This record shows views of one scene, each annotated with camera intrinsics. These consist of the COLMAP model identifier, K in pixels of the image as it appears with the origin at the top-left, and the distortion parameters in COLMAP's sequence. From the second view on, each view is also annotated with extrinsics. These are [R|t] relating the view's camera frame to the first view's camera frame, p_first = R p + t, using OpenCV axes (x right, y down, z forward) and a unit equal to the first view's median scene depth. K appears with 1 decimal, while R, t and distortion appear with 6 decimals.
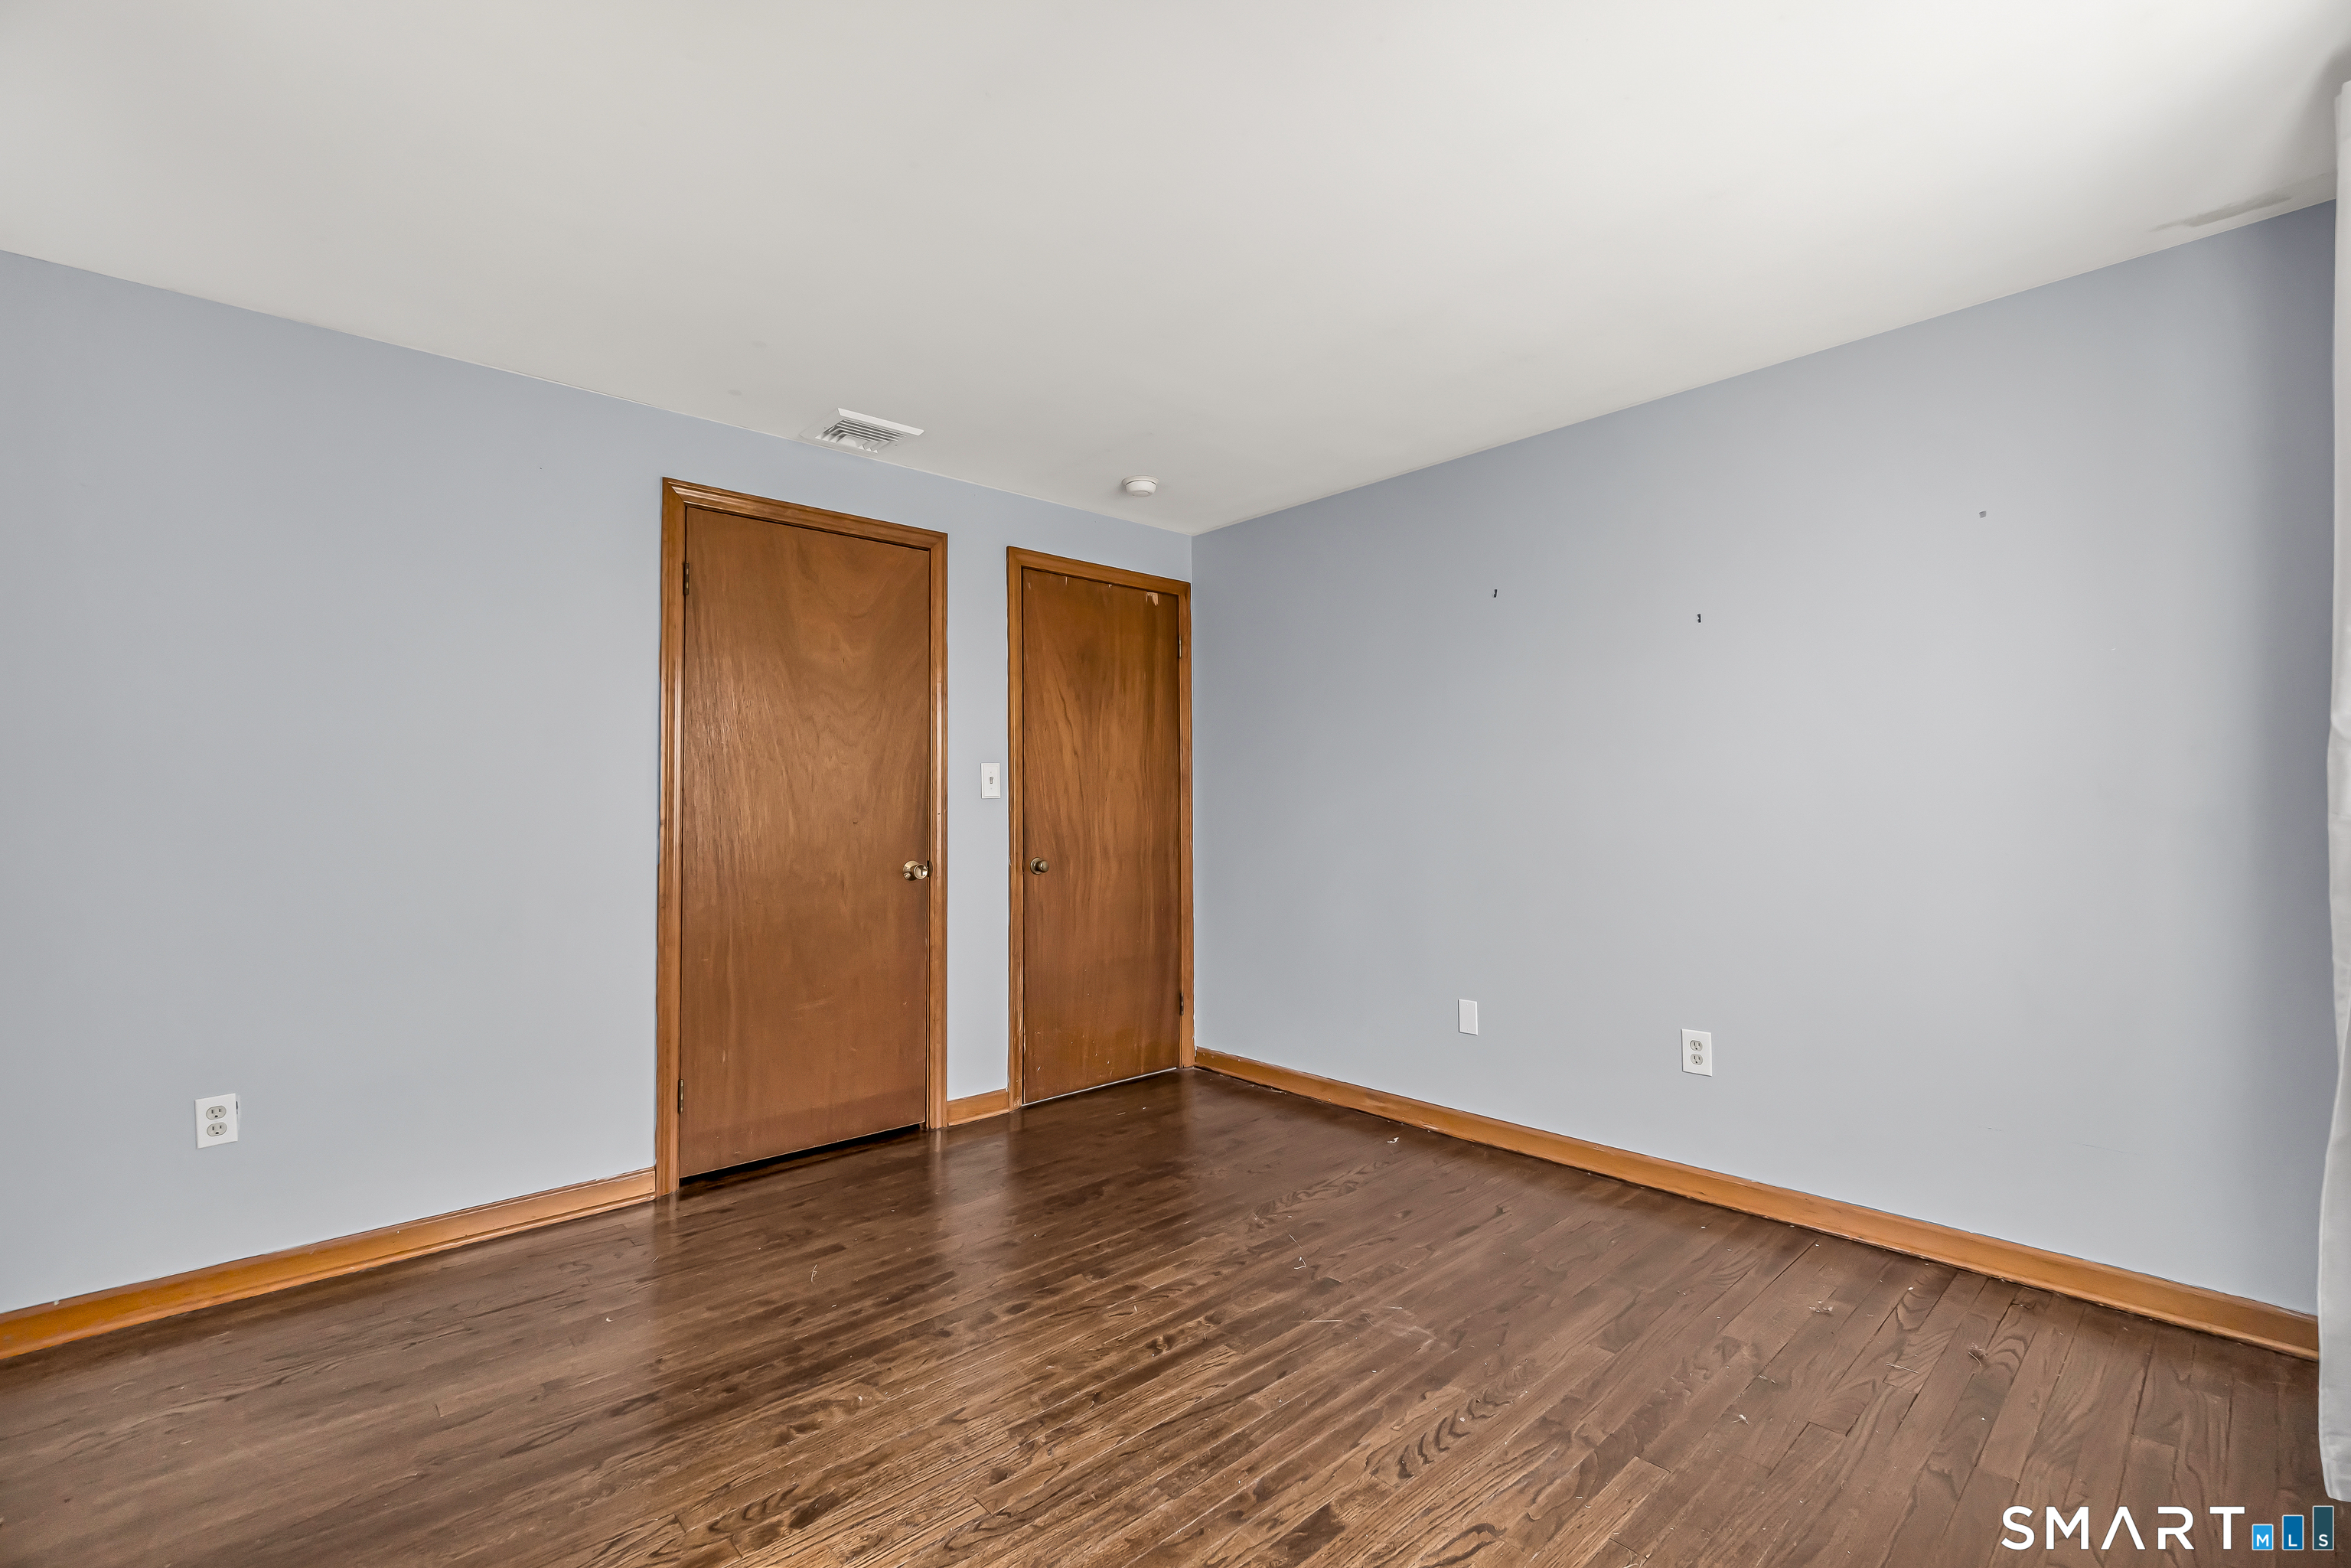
lens RADIAL K [[1022.1, 0, 1171.0], [0, 1022.1, 784.6], [0, 0, 1]] dist [-0.001736, -0.000203]
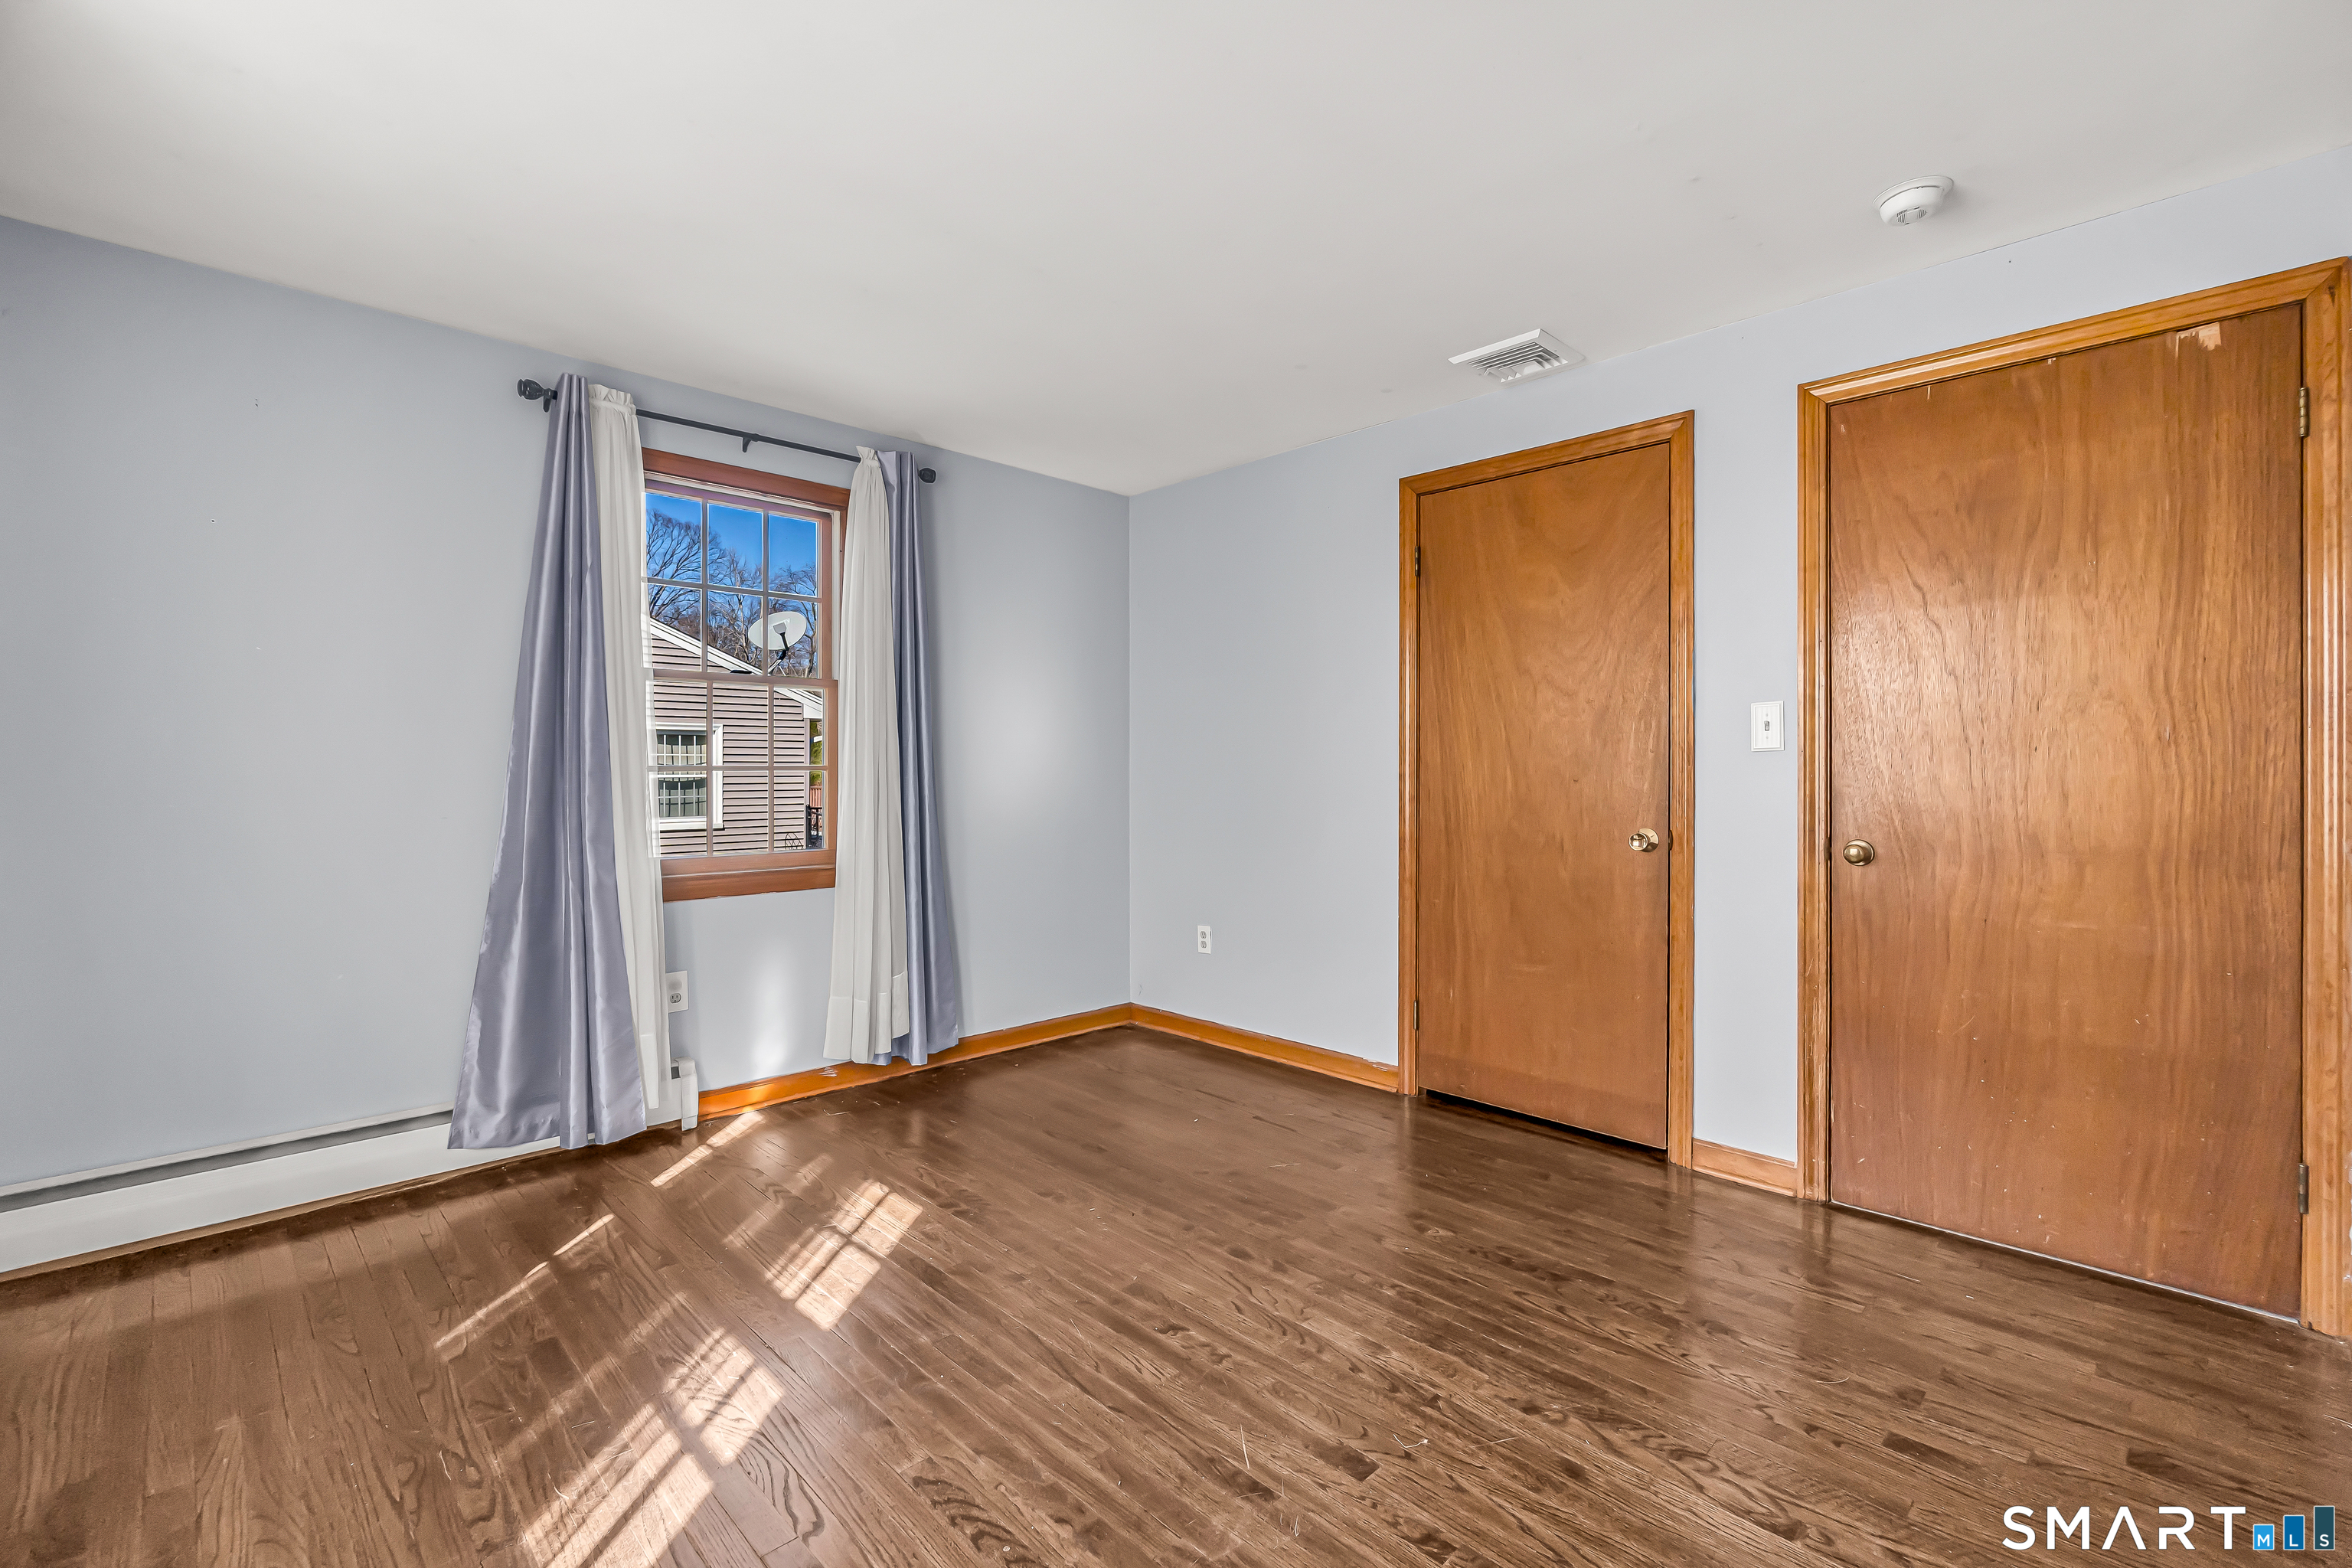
lens RADIAL K [[1023.4, 0, 1160.9], [0, 1023.4, 772.1], [0, 0, 1]] dist [-0.011628, 0.004178]
pose [[0.025621, 0.009017, -0.999631, 0.607932], [0.023258, 0.999683, 0.009613, 0.013163], [0.999401, -0.023495, 0.025403, 0.637230]]
